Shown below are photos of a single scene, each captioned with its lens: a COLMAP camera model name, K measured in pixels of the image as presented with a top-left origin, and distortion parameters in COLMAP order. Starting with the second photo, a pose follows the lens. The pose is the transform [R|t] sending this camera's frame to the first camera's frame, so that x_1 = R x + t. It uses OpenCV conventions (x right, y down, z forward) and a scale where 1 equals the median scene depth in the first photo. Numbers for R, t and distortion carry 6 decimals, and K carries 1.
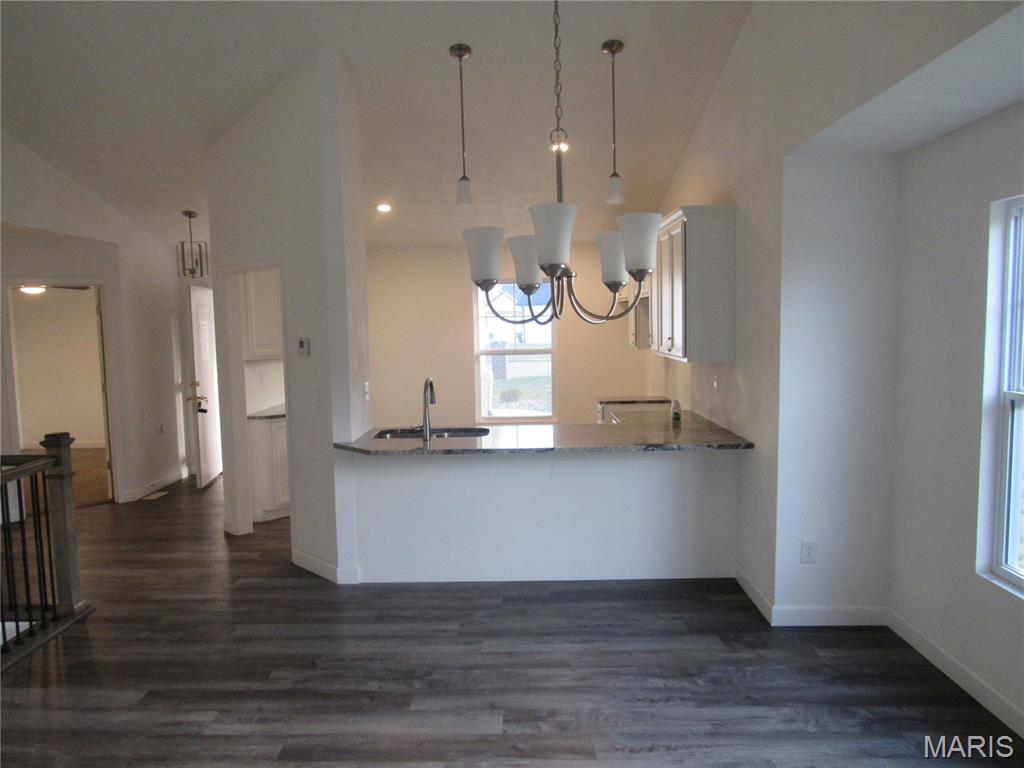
lens RADIAL K [[795.9, 0, 512.0], [0, 795.9, 384.0], [0, 0, 1]] dist [-0.001949, -0.001923]
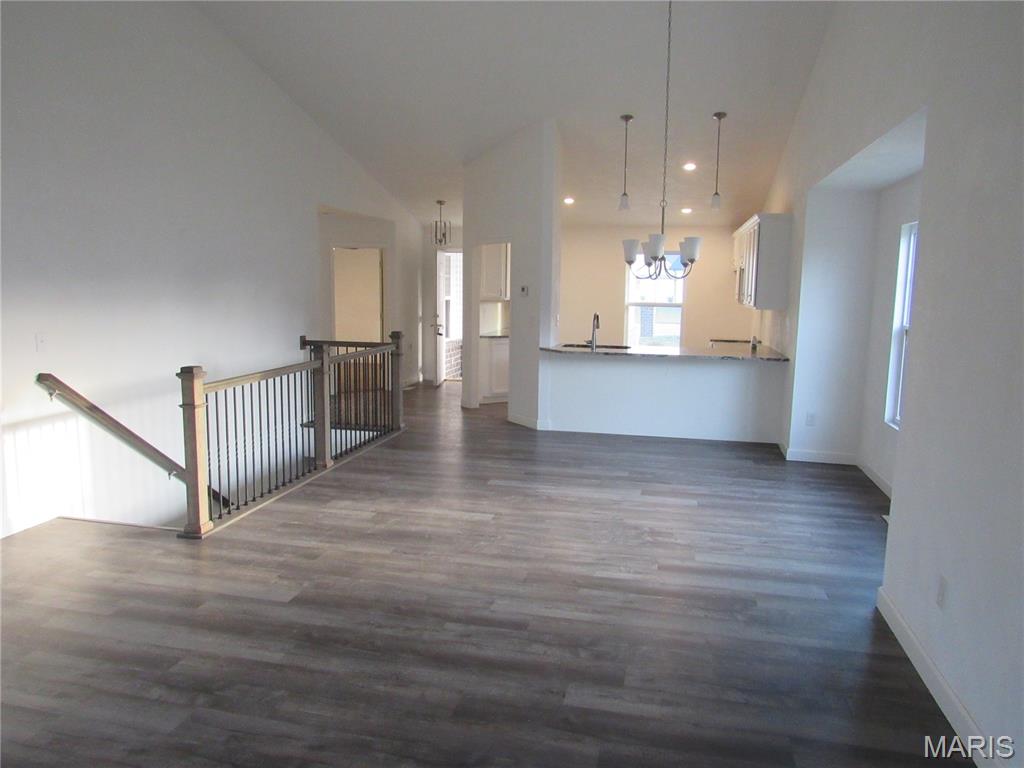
lens RADIAL K [[795.9, 0, 512.0], [0, 795.9, 384.0], [0, 0, 1]] dist [-0.001949, -0.001923]
pose [[0.981298, 0.059959, -0.182920, 0.035913], [-0.051198, 0.997321, 0.052253, 0.062817], [0.185563, -0.041910, 0.981738, -0.674641]]
